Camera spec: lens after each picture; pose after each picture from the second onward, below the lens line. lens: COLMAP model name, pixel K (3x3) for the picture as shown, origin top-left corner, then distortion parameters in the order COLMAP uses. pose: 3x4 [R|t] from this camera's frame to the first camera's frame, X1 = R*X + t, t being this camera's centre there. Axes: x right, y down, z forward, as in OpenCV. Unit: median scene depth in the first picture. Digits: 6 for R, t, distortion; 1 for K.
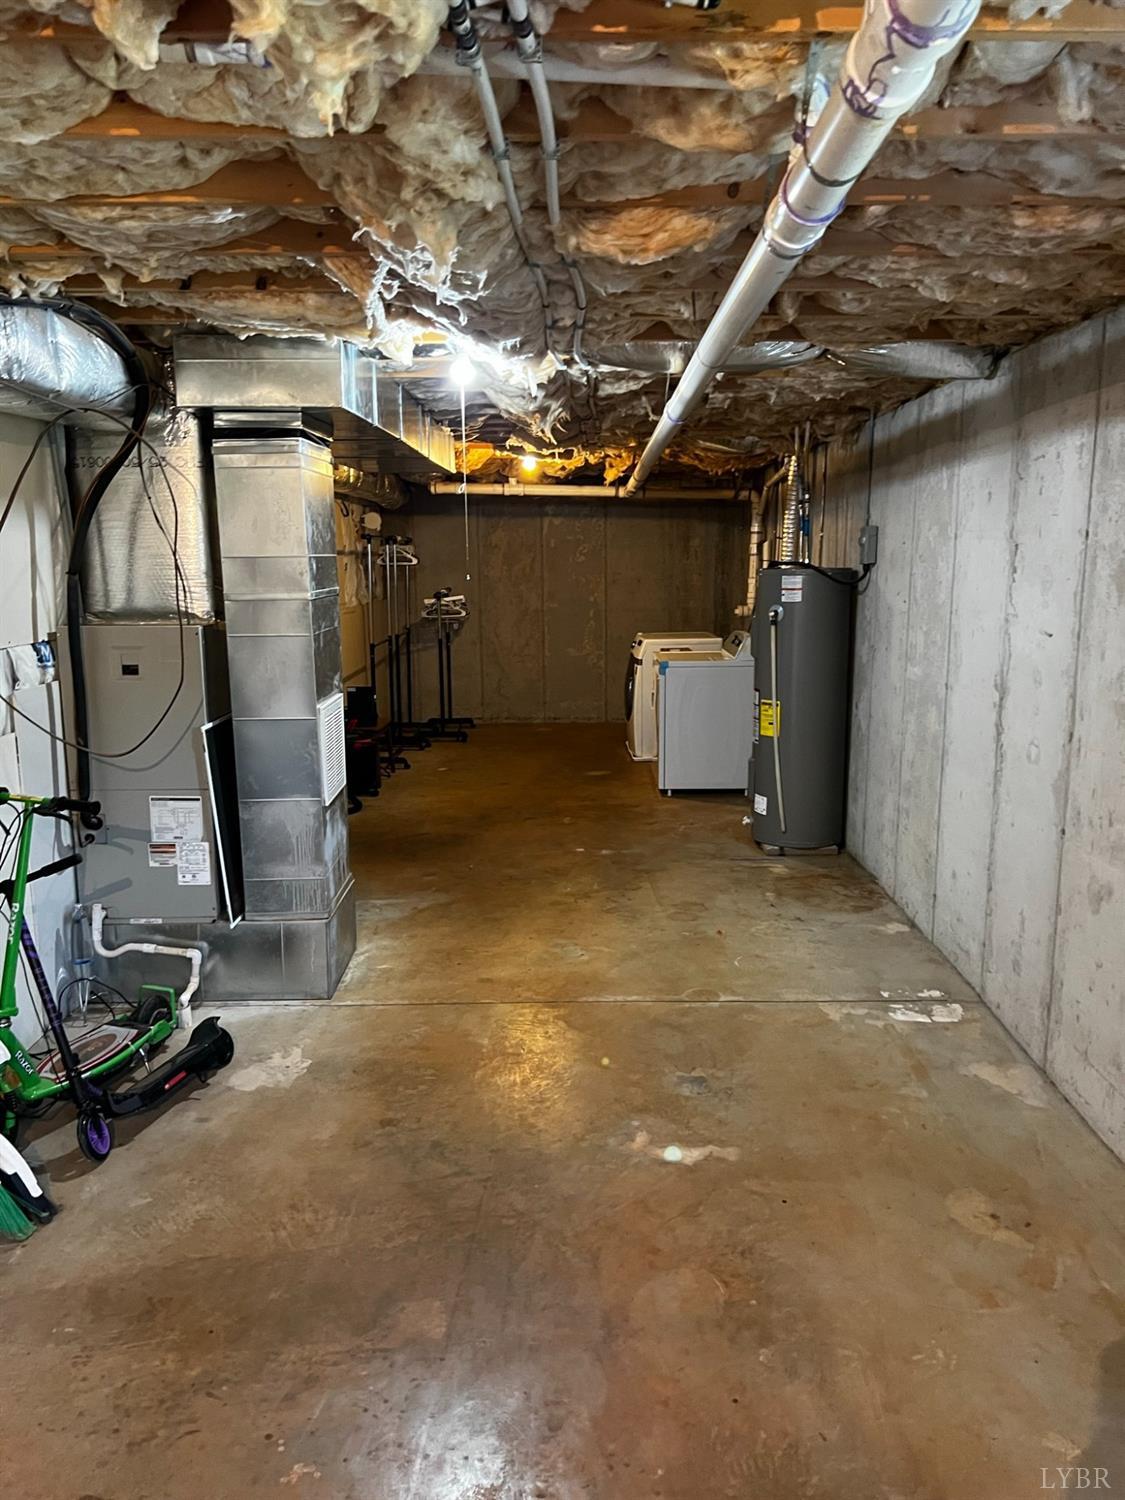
lens RADIAL K [[1130.1, 0, 566.4], [0, 1130.1, 752.9], [0, 0, 1]] dist [0.004379, -0.000420]
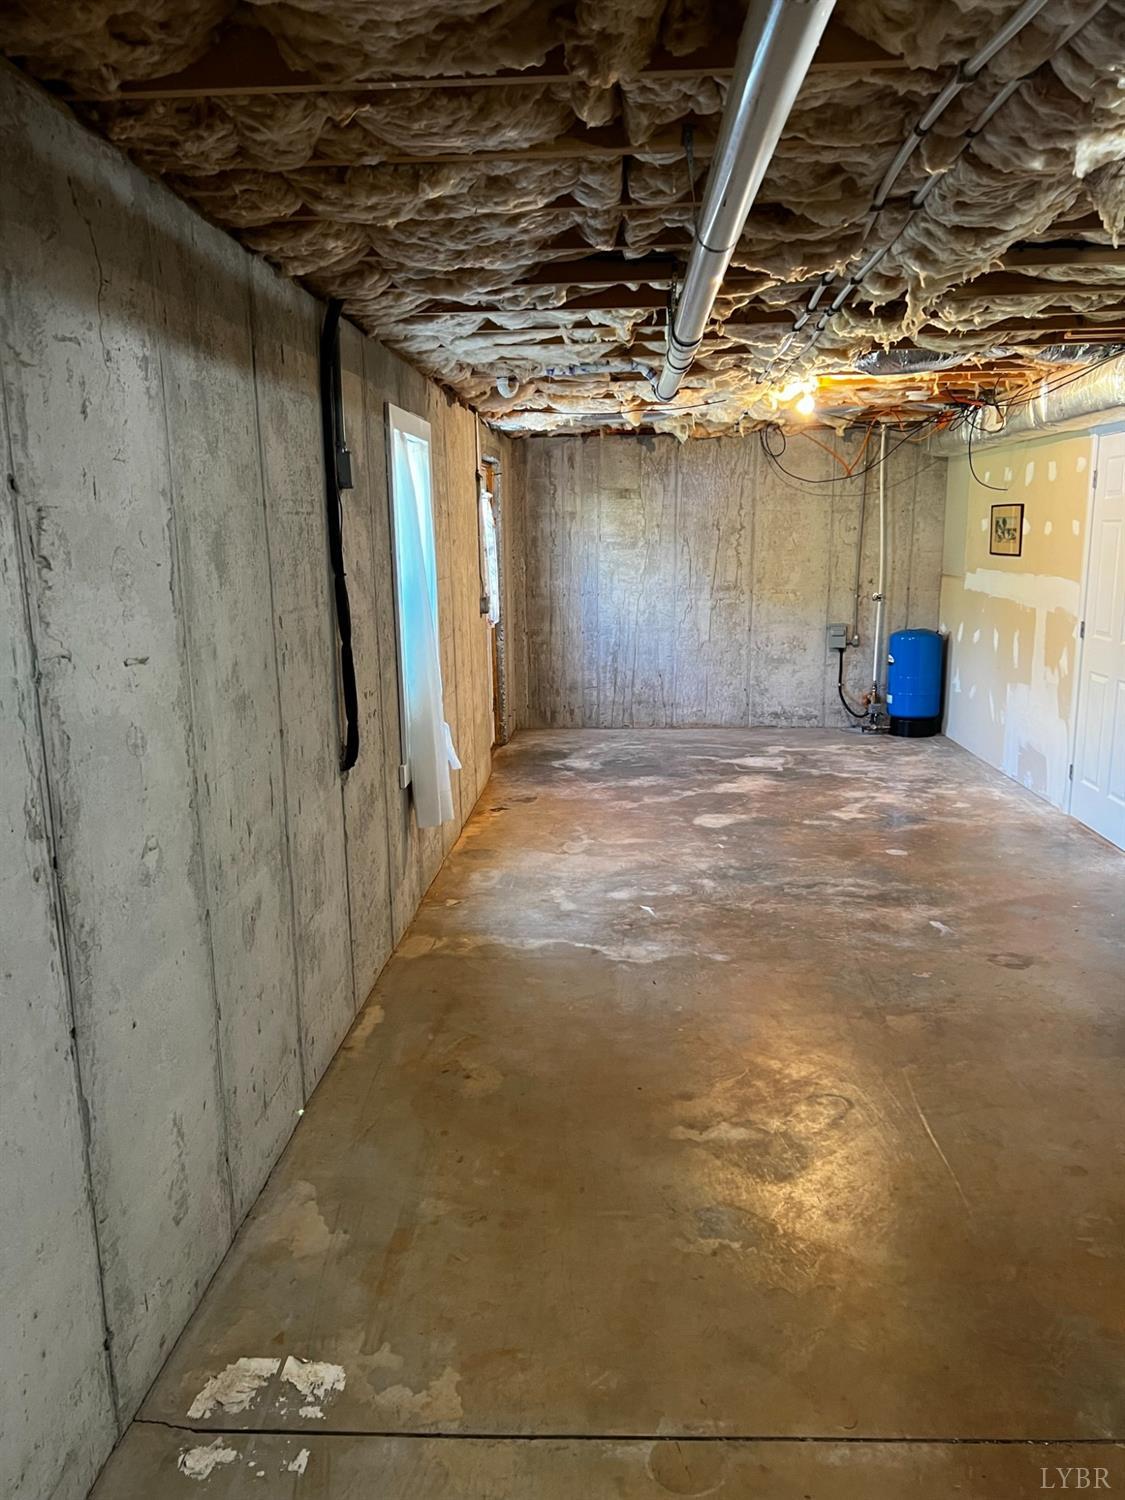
lens RADIAL K [[1130.1, 0, 559.9], [0, 1130.1, 747.9], [0, 0, 1]] dist [0.004379, -0.000420]
pose [[-0.998843, 0.013592, 0.046131, 0.157361], [0.029641, 0.929367, 0.367965, -0.249067], [-0.037872, 0.368906, -0.928695, 1.408596]]
